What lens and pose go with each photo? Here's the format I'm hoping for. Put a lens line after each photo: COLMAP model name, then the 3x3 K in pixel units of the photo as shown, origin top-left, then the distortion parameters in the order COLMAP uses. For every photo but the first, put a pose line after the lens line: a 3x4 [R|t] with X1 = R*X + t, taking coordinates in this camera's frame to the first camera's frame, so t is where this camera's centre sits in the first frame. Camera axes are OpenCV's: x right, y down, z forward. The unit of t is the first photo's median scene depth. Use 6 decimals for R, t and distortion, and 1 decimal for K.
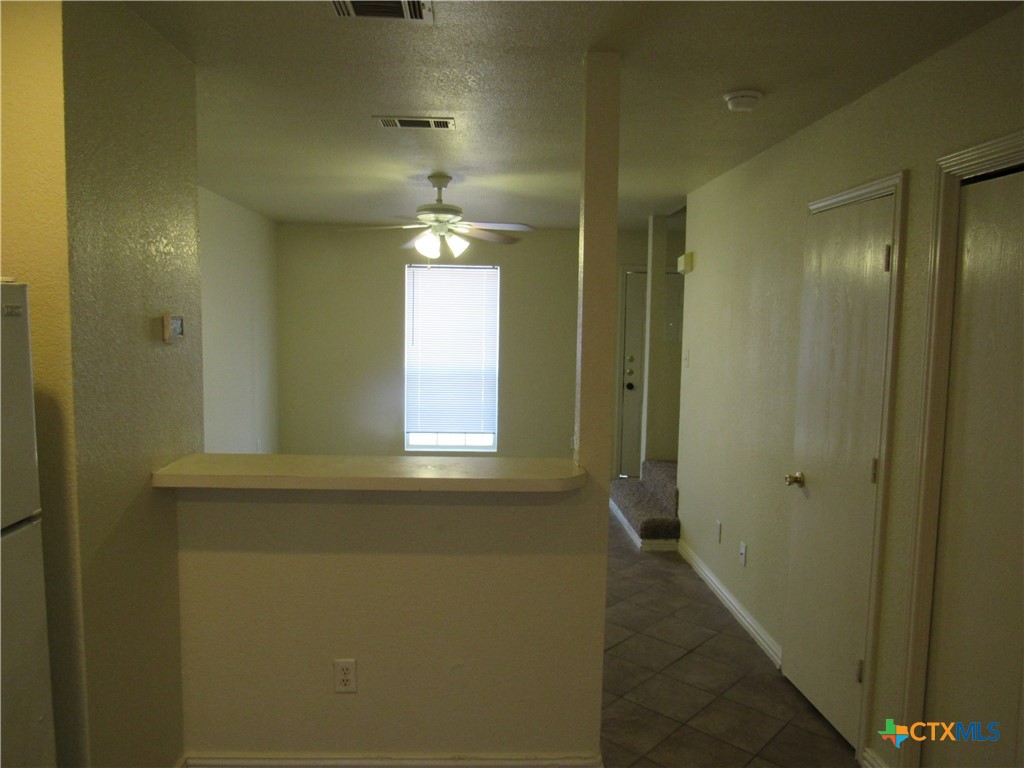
lens RADIAL K [[751.1, 0, 512.0], [0, 751.1, 384.0], [0, 0, 1]] dist [-0.025392, -0.002600]
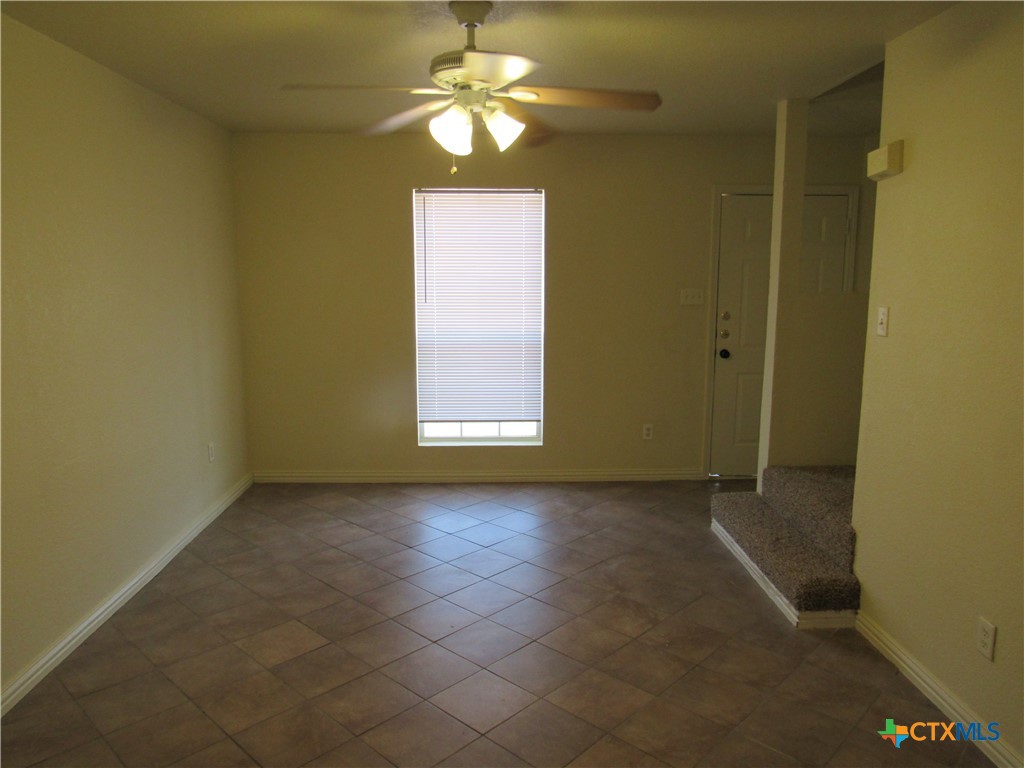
lens RADIAL K [[751.1, 0, 512.0], [0, 751.1, 384.0], [0, 0, 1]] dist [-0.025392, -0.002600]
pose [[0.999765, -0.015619, -0.015005, -0.054465], [0.016617, 0.997487, 0.068881, -0.029761], [0.013892, -0.069114, 0.997512, 0.380813]]
